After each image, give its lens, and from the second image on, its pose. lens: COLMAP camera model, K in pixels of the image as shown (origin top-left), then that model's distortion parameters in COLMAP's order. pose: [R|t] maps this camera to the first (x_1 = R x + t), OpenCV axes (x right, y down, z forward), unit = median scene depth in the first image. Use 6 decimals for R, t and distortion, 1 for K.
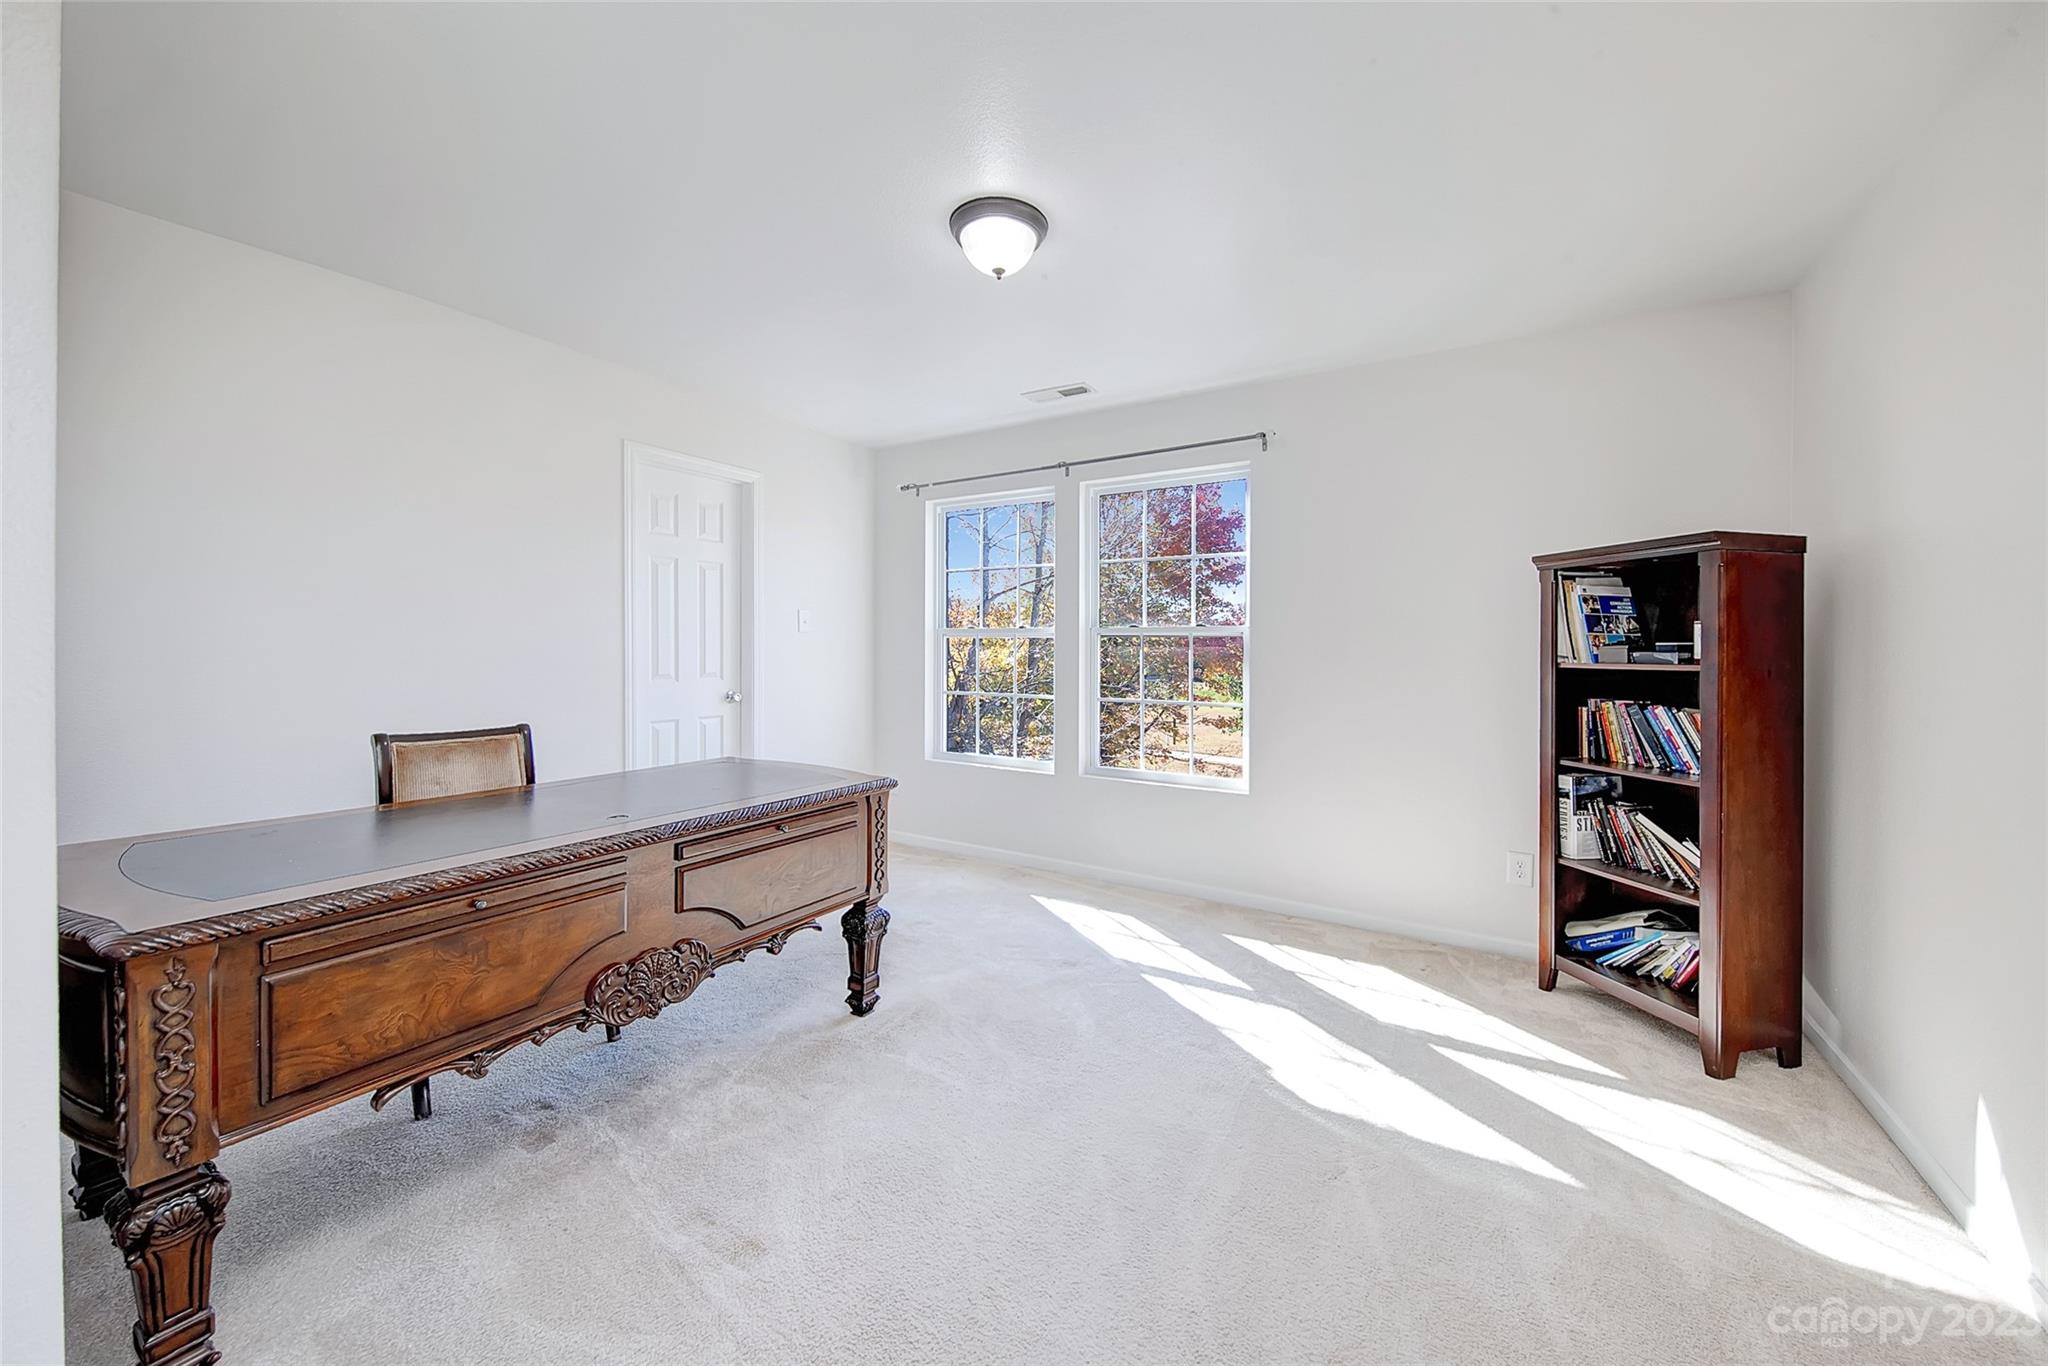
lens RADIAL K [[752.8, 0, 1025.5], [0, 752.8, 646.2], [0, 0, 1]] dist [0.000120, -0.000051]
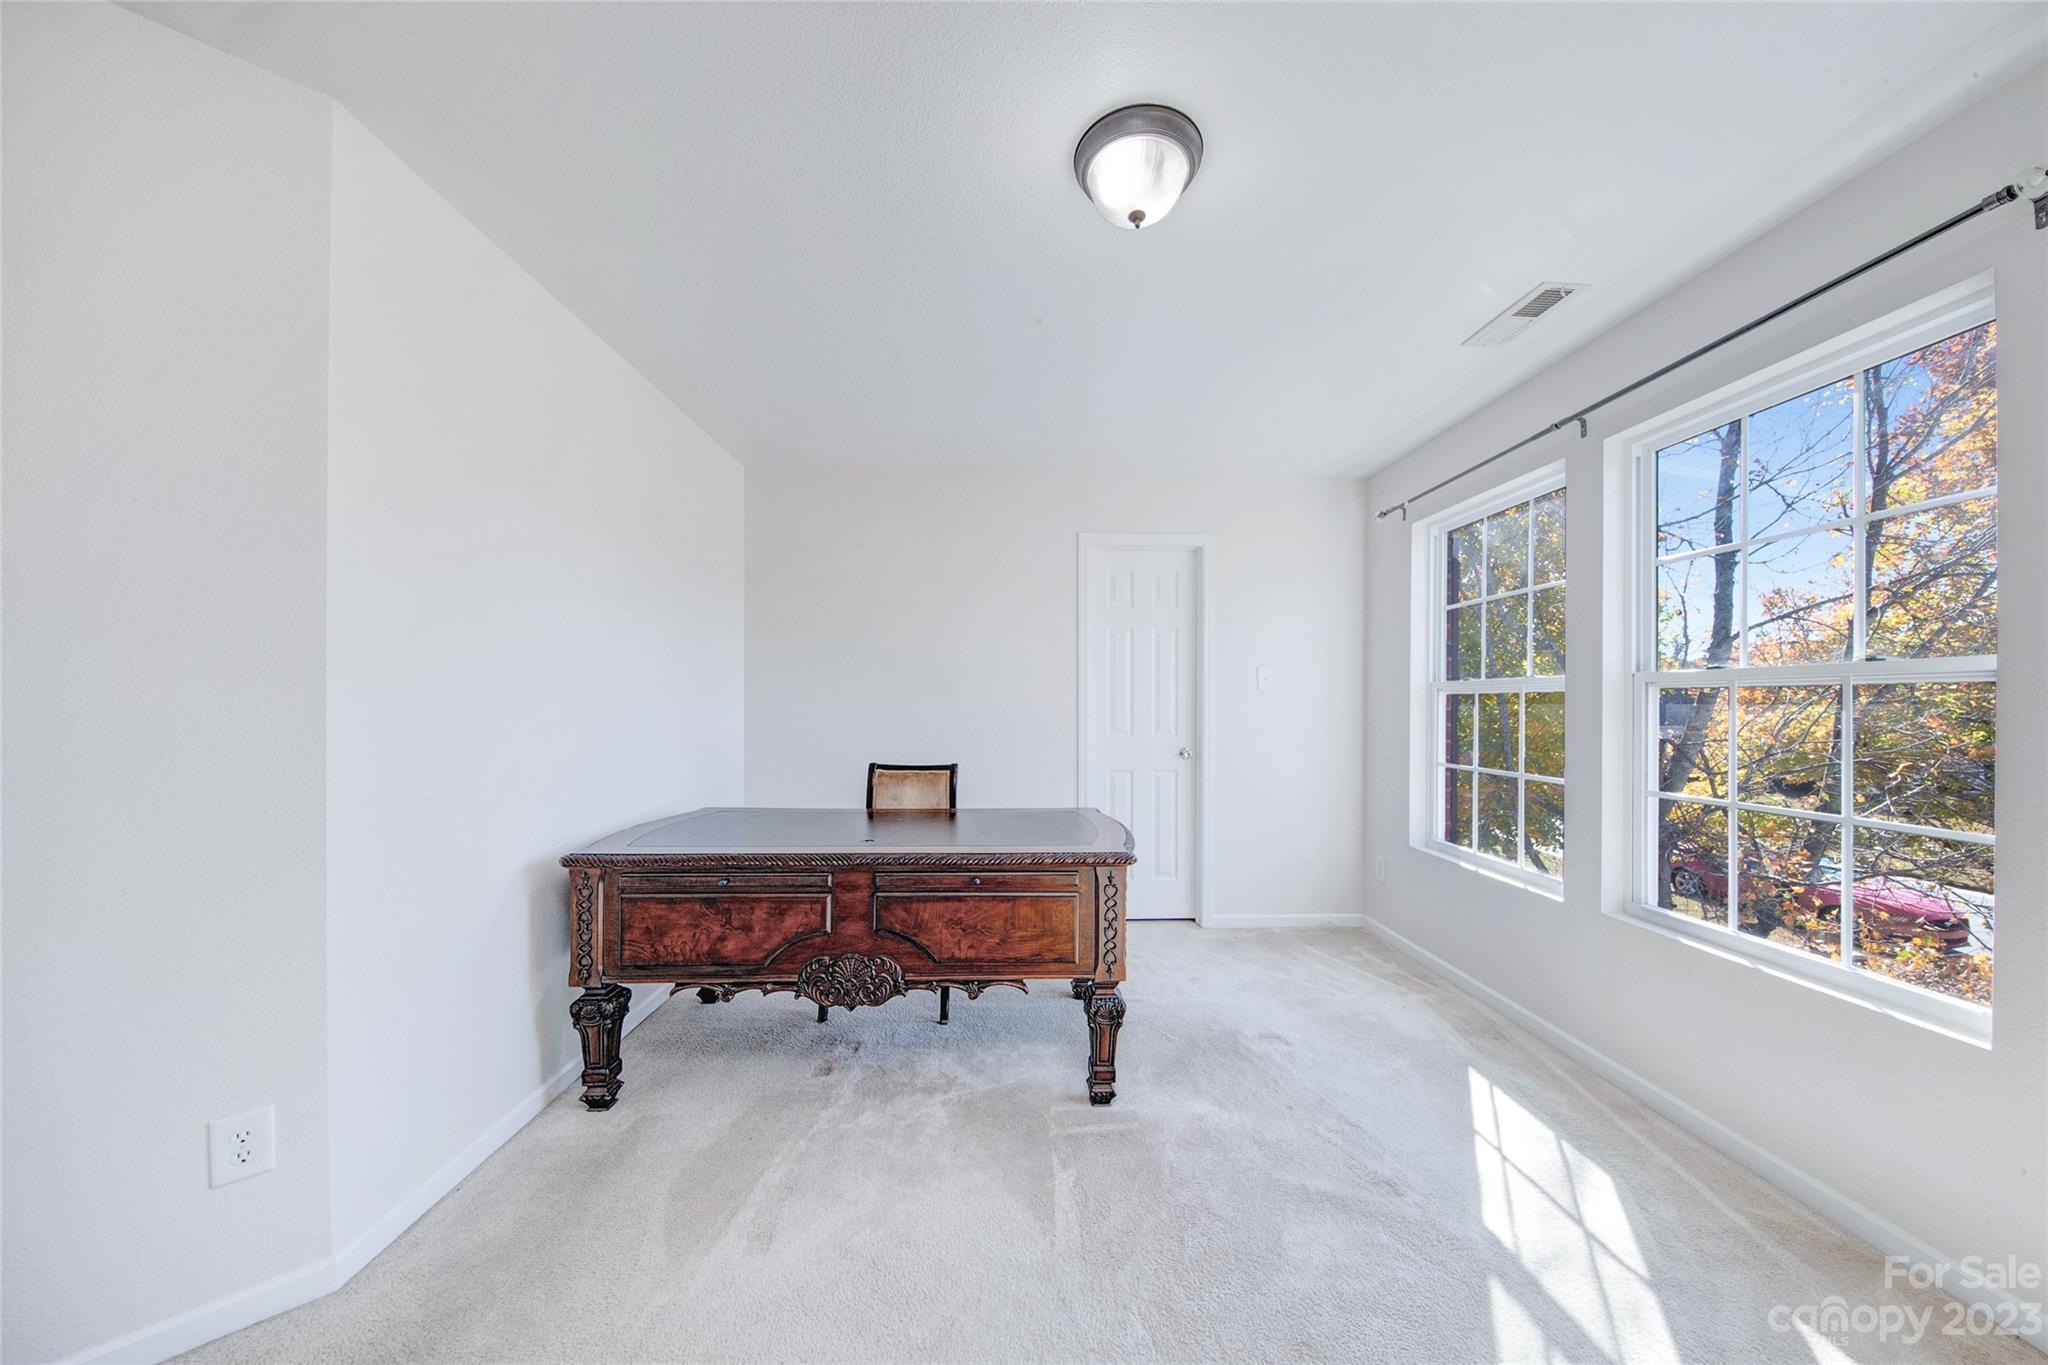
lens RADIAL K [[682.4, 0, 1031.1], [0, 682.4, 697.8], [0, 0, 1]] dist [-0.001115, -0.000246]
pose [[0.557393, -0.007845, -0.830212, 0.365781], [0.001908, 0.999965, -0.008169, -0.002092], [0.830246, 0.002969, 0.557389, 0.388034]]
